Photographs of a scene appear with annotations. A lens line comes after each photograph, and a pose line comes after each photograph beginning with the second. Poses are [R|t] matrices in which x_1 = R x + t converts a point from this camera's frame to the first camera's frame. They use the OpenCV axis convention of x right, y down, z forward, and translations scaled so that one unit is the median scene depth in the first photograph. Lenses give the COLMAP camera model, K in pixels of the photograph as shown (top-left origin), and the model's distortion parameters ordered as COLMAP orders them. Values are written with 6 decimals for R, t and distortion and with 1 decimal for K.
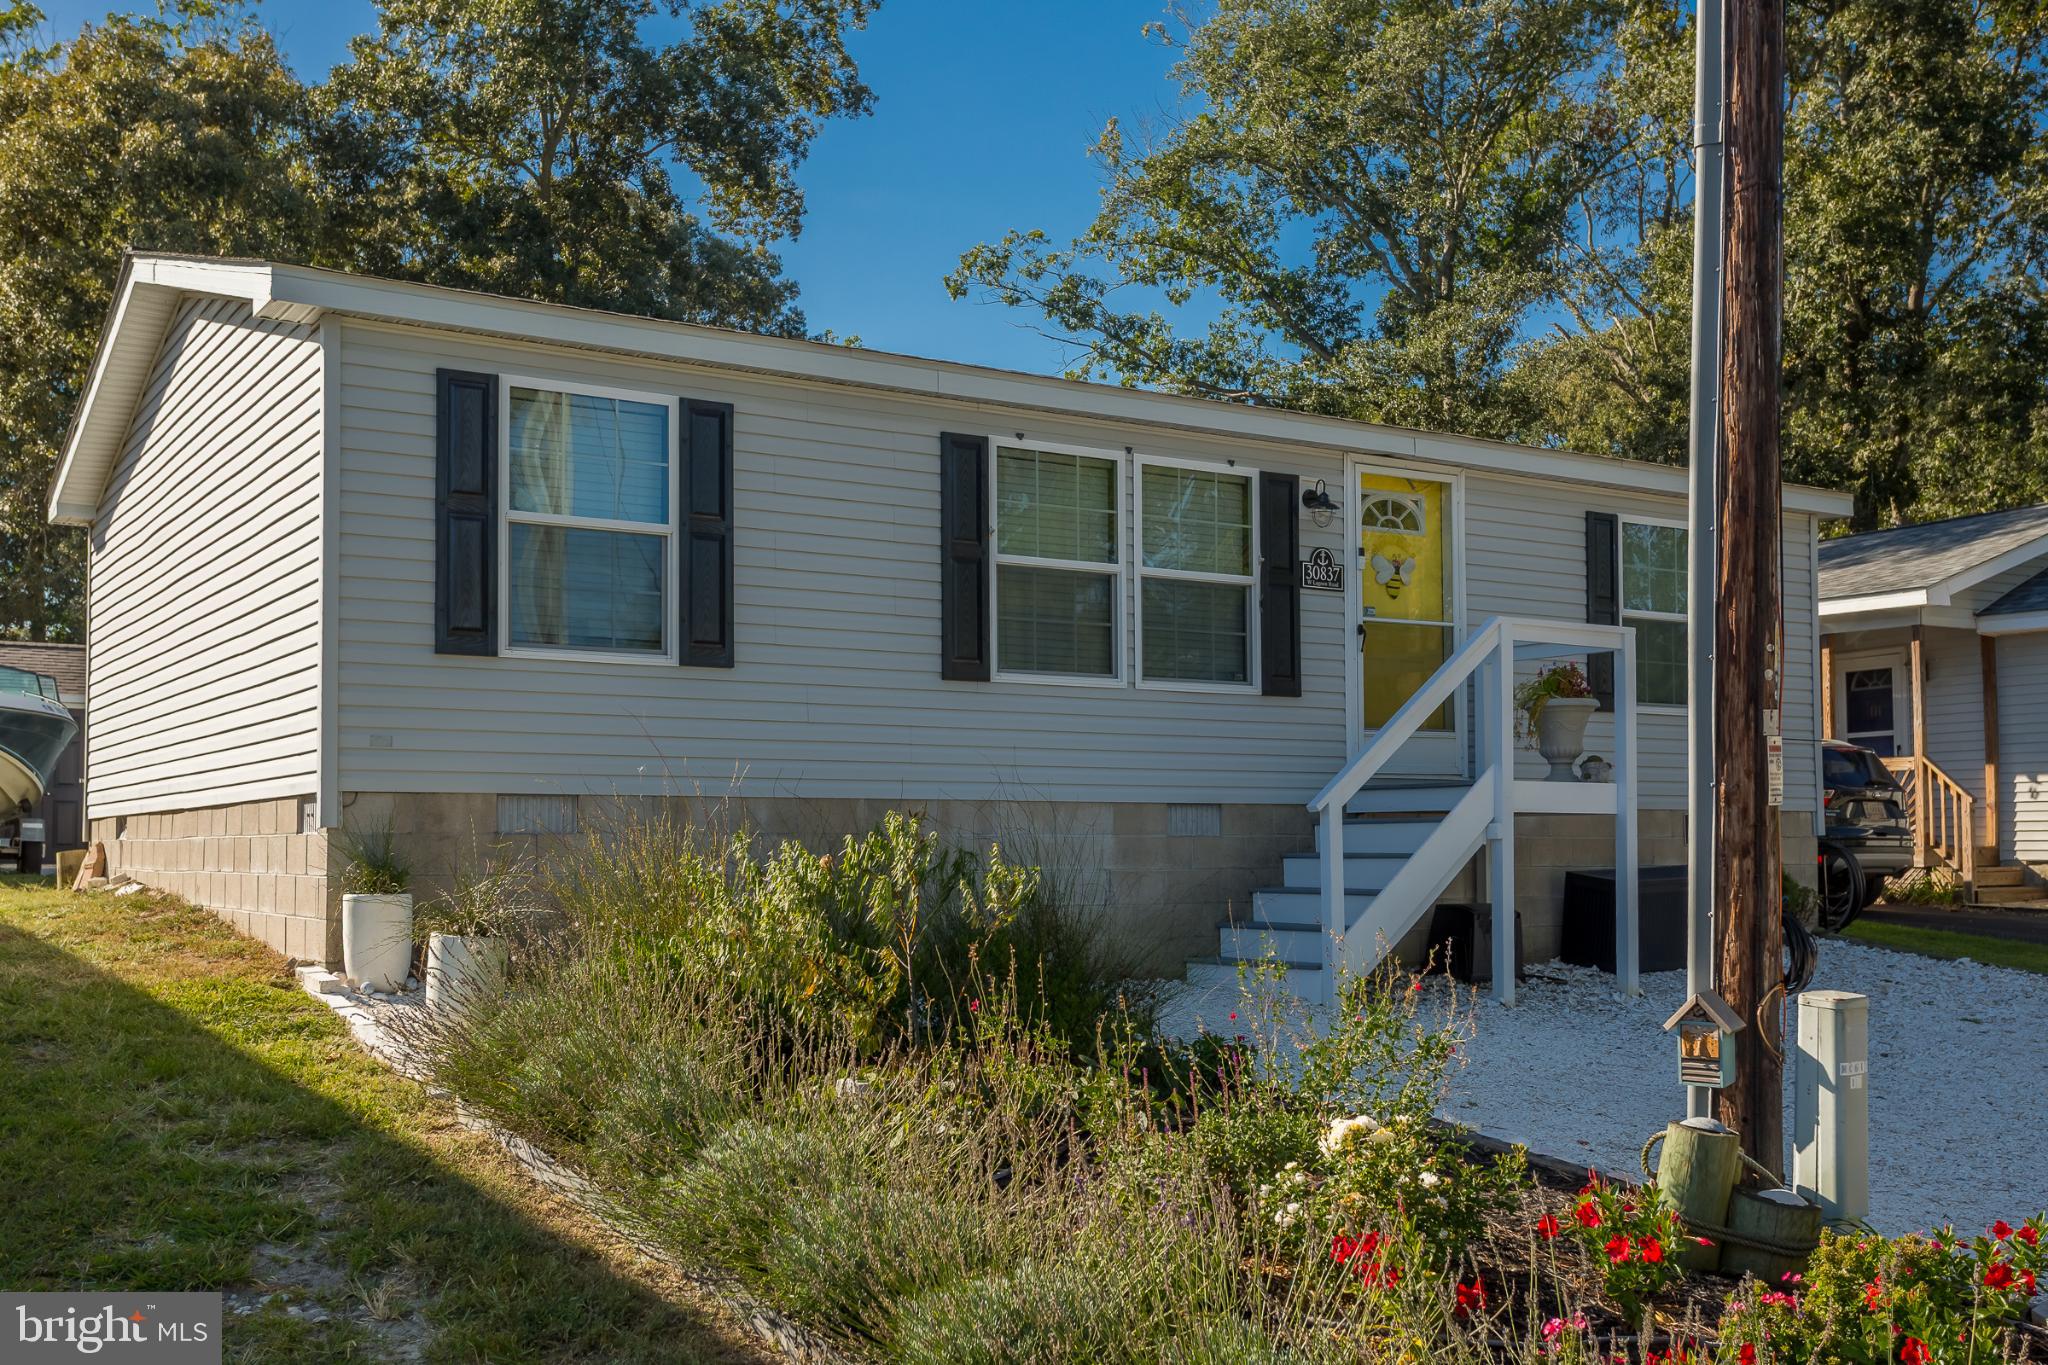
lens RADIAL K [[1990.9, 0, 1026.4], [0, 1990.9, 774.5], [0, 0, 1]] dist [0.005747, 0.084194]
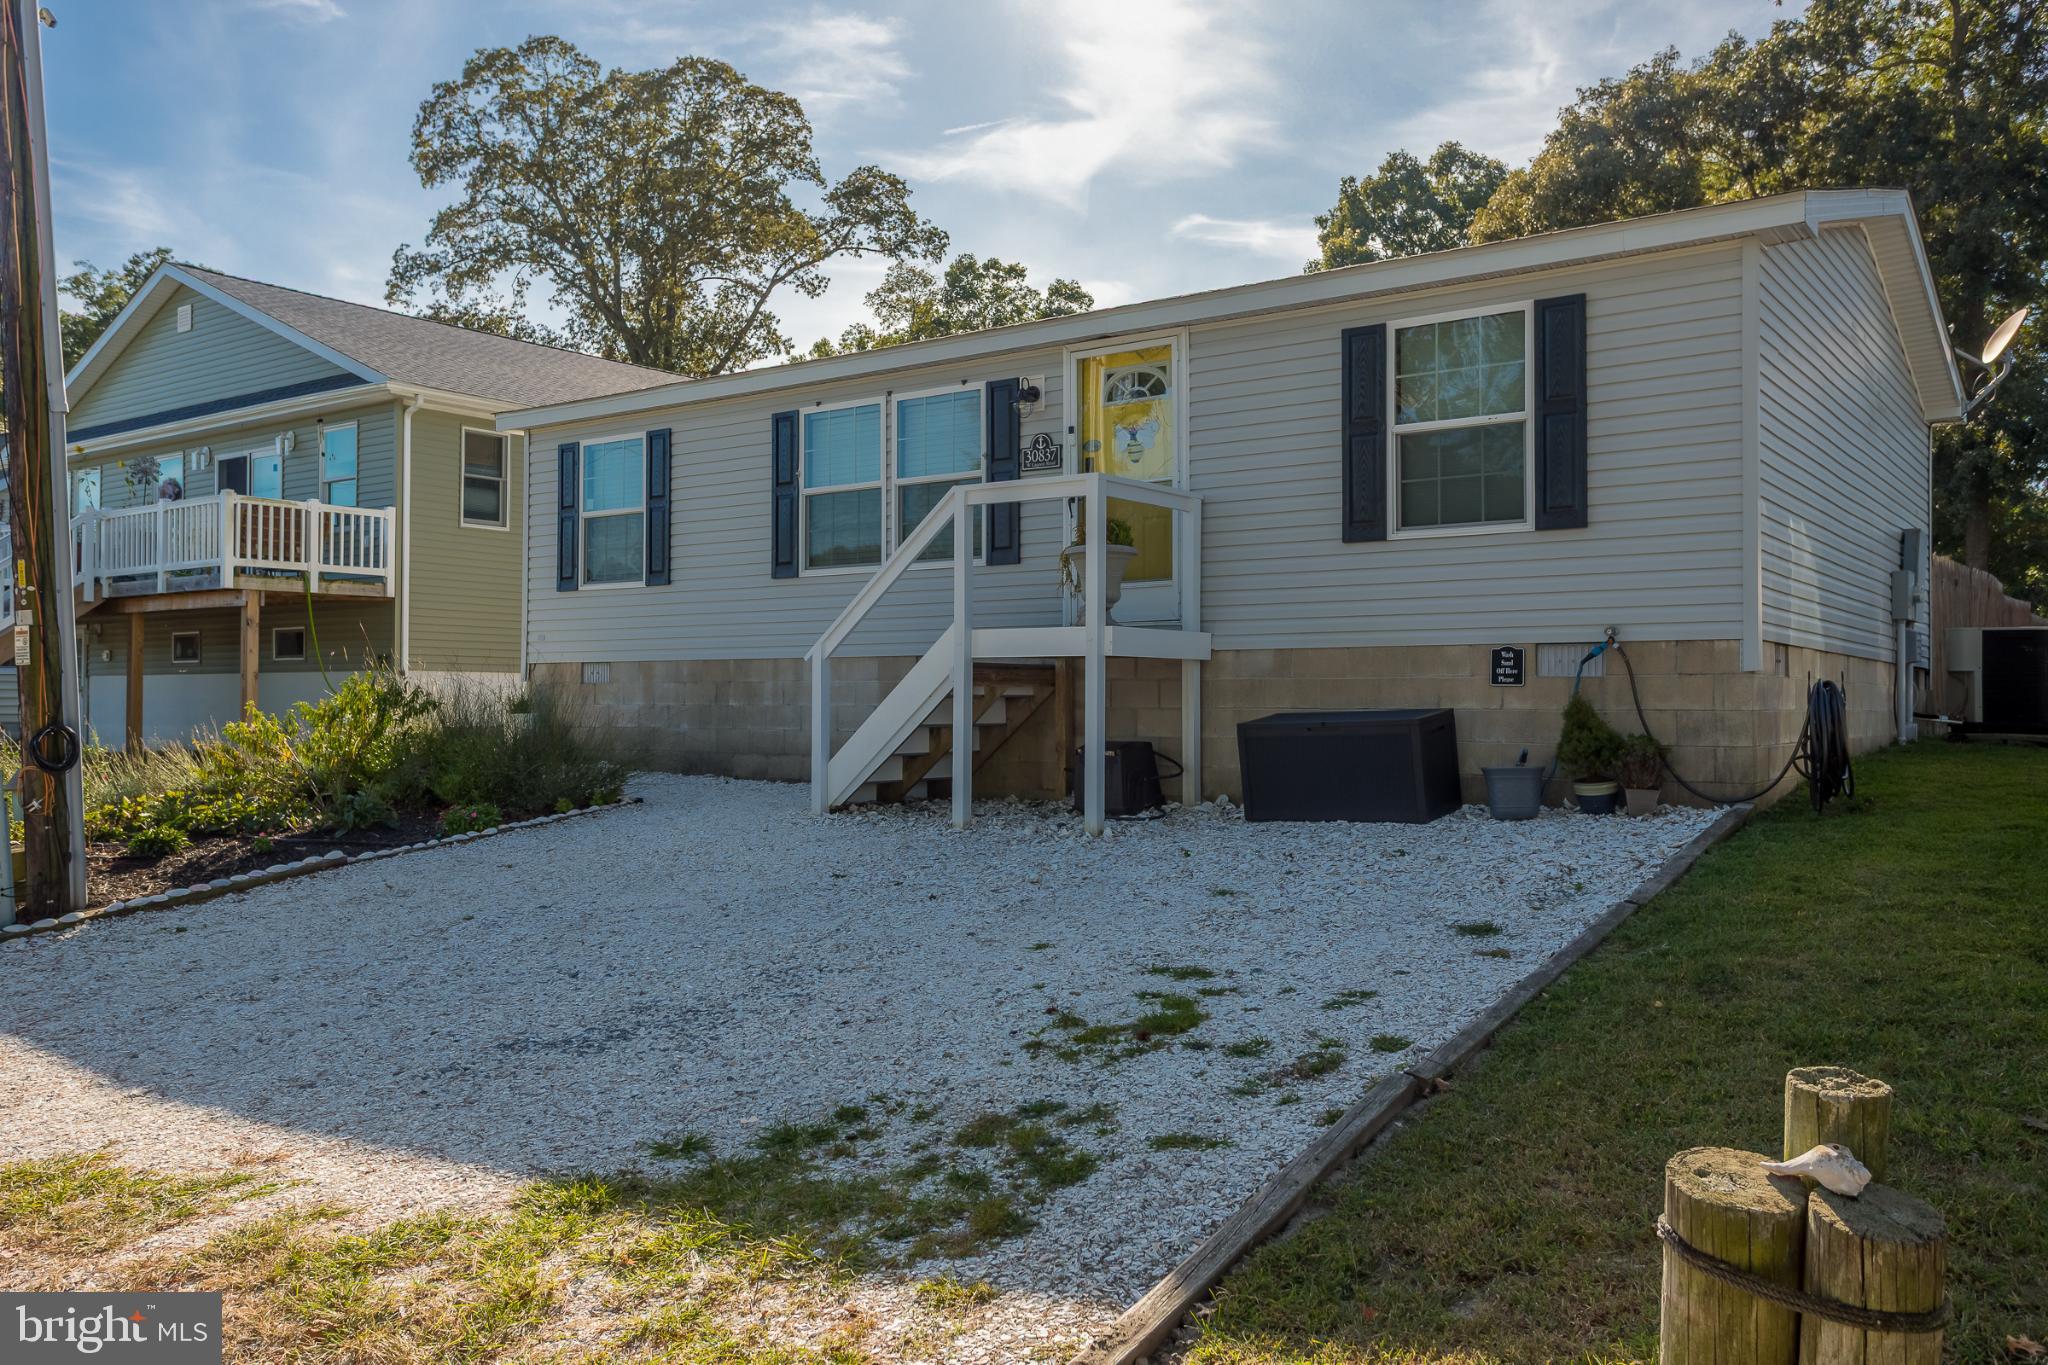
lens RADIAL K [[1637.6, 0, 1024.0], [0, 1637.6, 682.5], [0, 0, 1]] dist [0.003624, 0.002361]
pose [[0.366626, -0.005659, -0.930351, 1.032696], [0.037438, 0.999261, 0.008676, 0.023444], [0.929615, -0.038011, 0.366567, 0.627934]]
